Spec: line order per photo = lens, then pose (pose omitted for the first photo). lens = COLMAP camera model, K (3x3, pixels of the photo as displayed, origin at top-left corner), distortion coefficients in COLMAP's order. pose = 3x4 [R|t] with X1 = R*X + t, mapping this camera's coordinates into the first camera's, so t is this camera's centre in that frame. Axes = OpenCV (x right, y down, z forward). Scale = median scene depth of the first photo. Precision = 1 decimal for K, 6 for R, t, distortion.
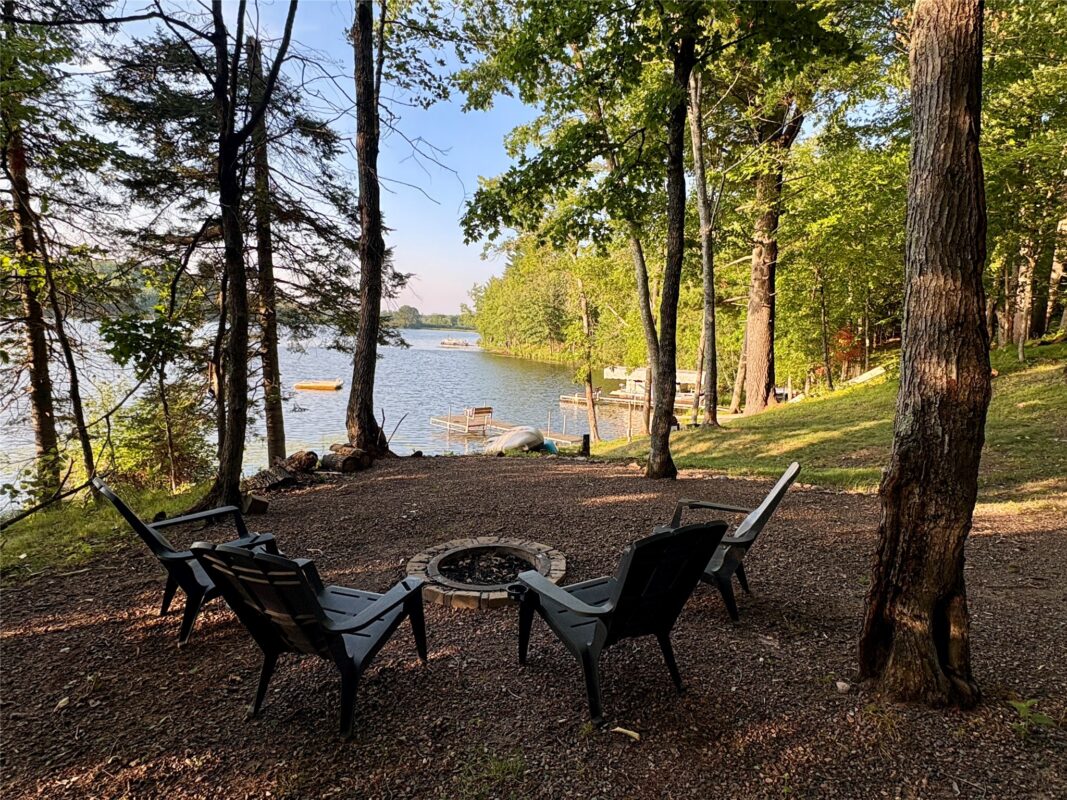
lens RADIAL K [[605.5, 0, 531.6], [0, 605.5, 401.1], [0, 0, 1]] dist [-0.000305, -0.000002]
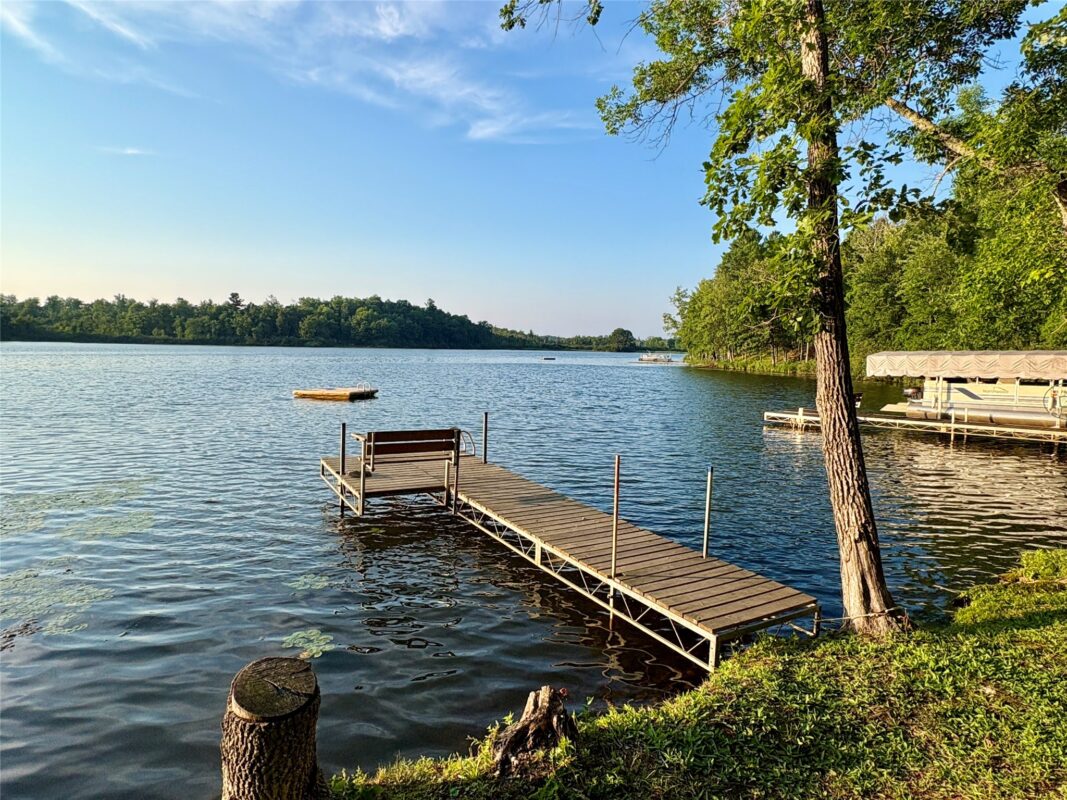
lens RADIAL K [[620.8, 0, 532.2], [0, 620.8, 398.9], [0, 0, 1]] dist [-0.003604, 0.004997]
pose [[0.937625, -0.003505, -0.347632, 0.021053], [-0.013522, 0.998825, -0.046541, 0.002359], [0.347386, 0.048339, 0.936475, 0.222387]]
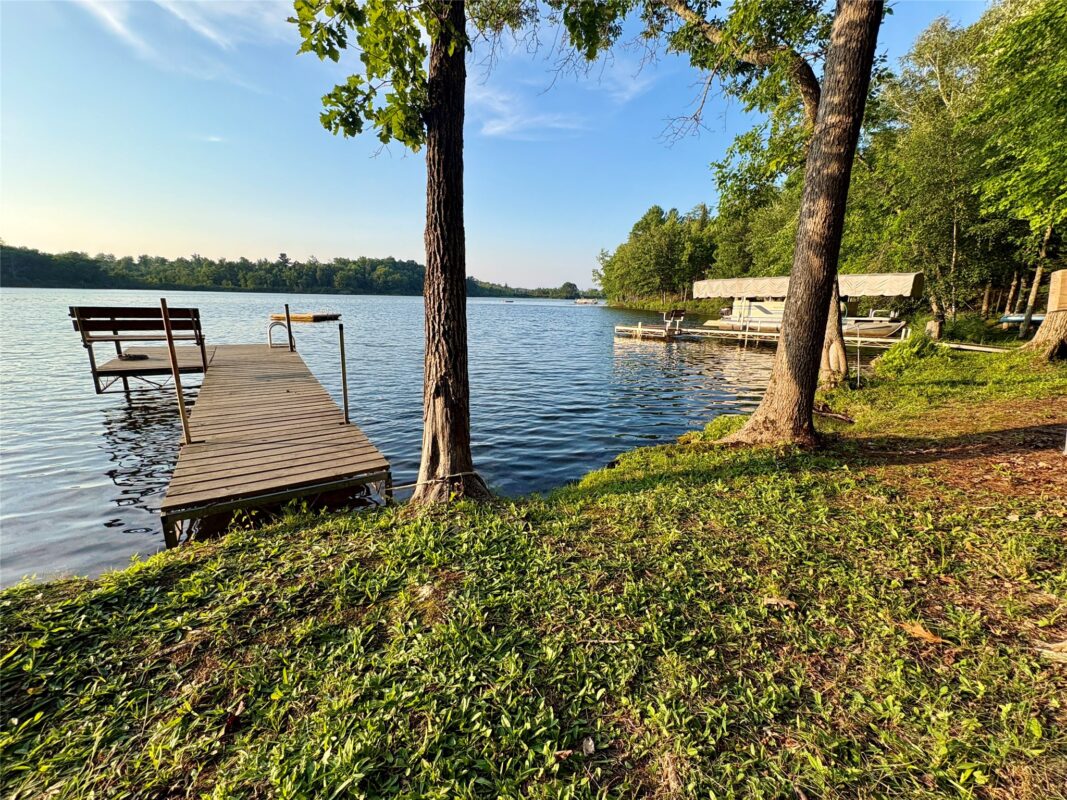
lens RADIAL K [[425.5, 0, 536.0], [0, 425.5, 397.7], [0, 0, 1]] dist [0.001228, -0.000450]
pose [[0.957135, 0.037130, -0.287253, 0.045101], [-0.007788, 0.994690, 0.102621, 0.008802], [0.289538, -0.095985, 0.952342, 0.256814]]
